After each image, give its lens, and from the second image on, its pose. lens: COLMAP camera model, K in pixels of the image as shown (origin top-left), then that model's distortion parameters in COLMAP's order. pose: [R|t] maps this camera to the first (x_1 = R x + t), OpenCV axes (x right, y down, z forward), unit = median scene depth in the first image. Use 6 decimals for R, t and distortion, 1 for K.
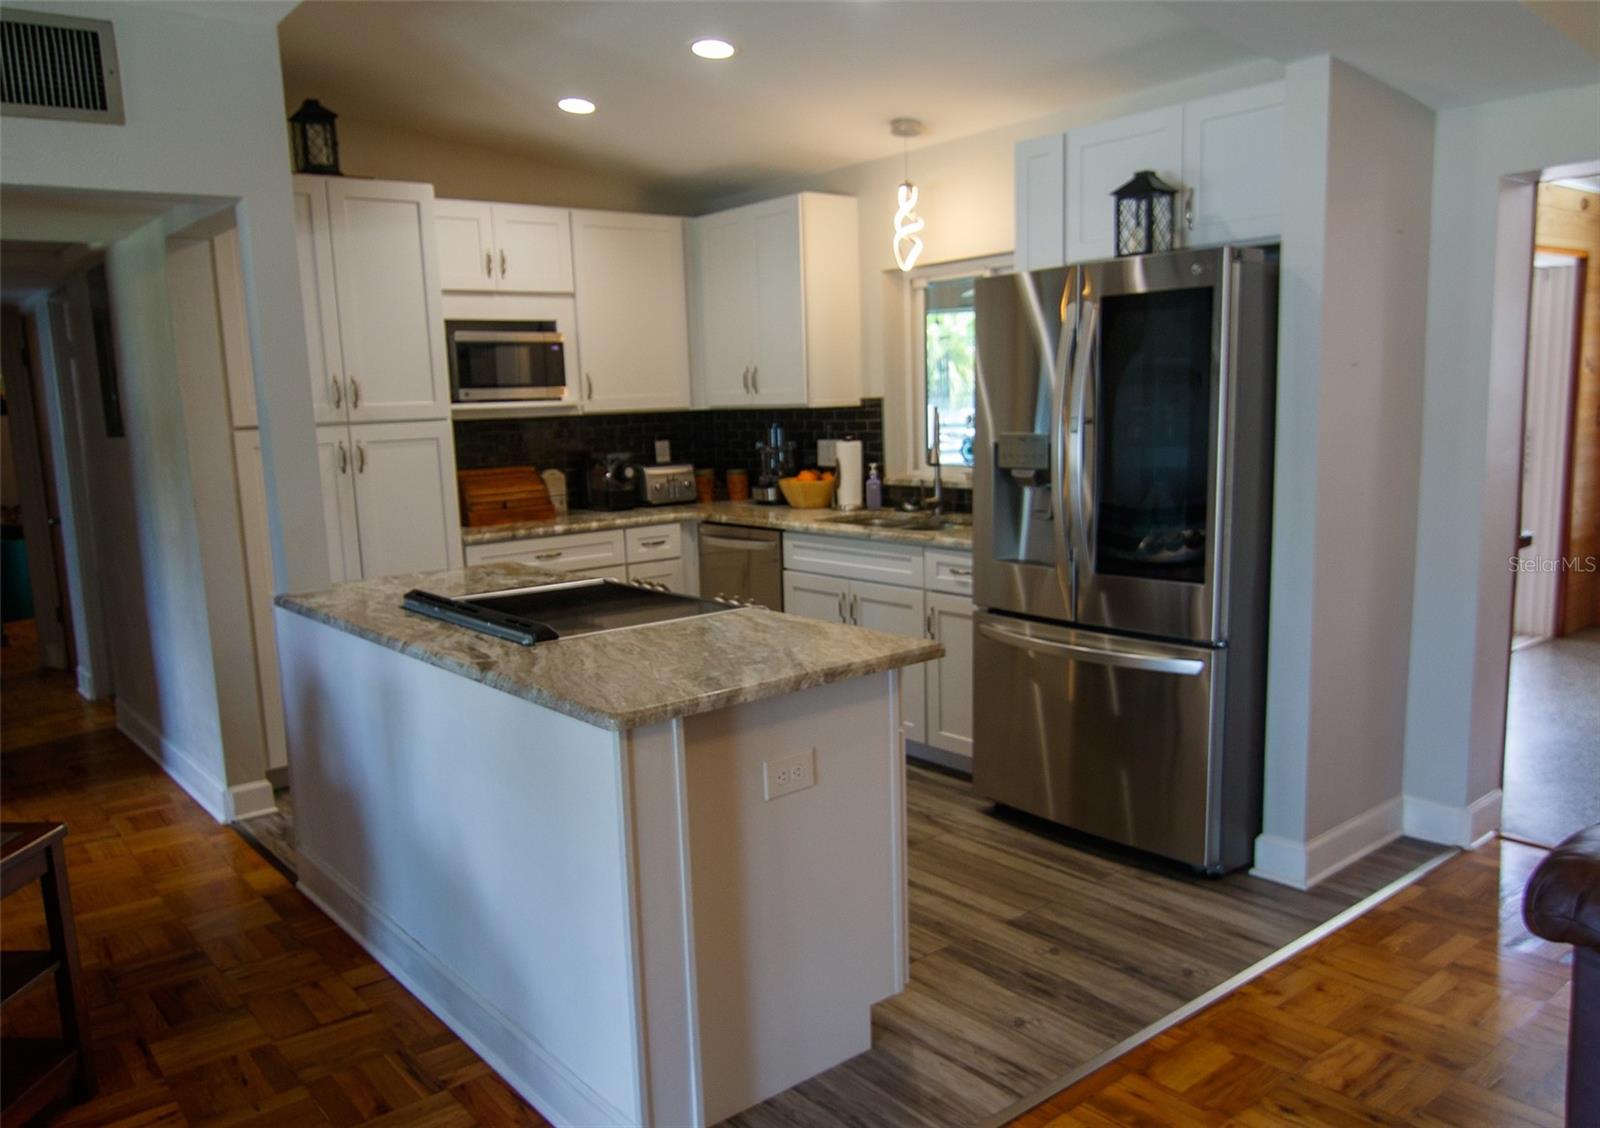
lens RADIAL K [[1205.3, 0, 797.7], [0, 1205.3, 571.5], [0, 0, 1]] dist [-0.007813, 0.000012]
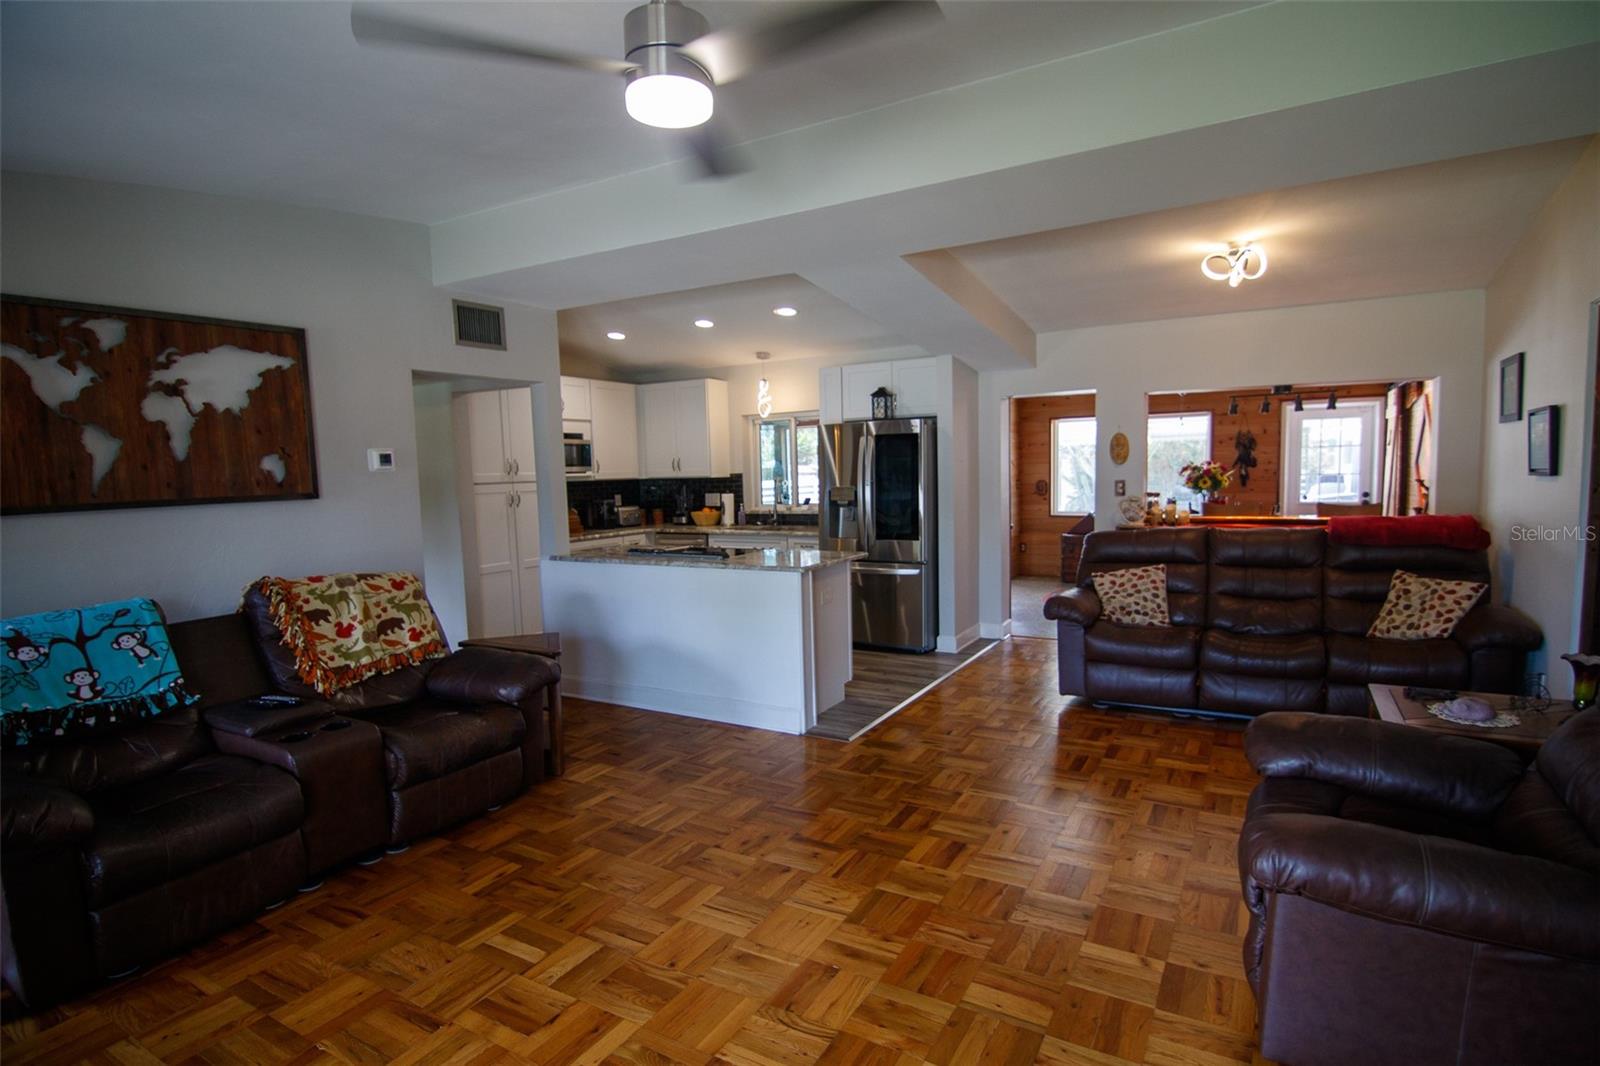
lens RADIAL K [[821.5, 0, 801.5], [0, 821.5, 533.9], [0, 0, 1]] dist [0.003298, 0.000029]
pose [[0.930511, -0.016432, 0.365896, -0.412474], [0.045001, 0.996553, -0.069687, 0.078714], [-0.363490, 0.081311, 0.928043, -0.439177]]
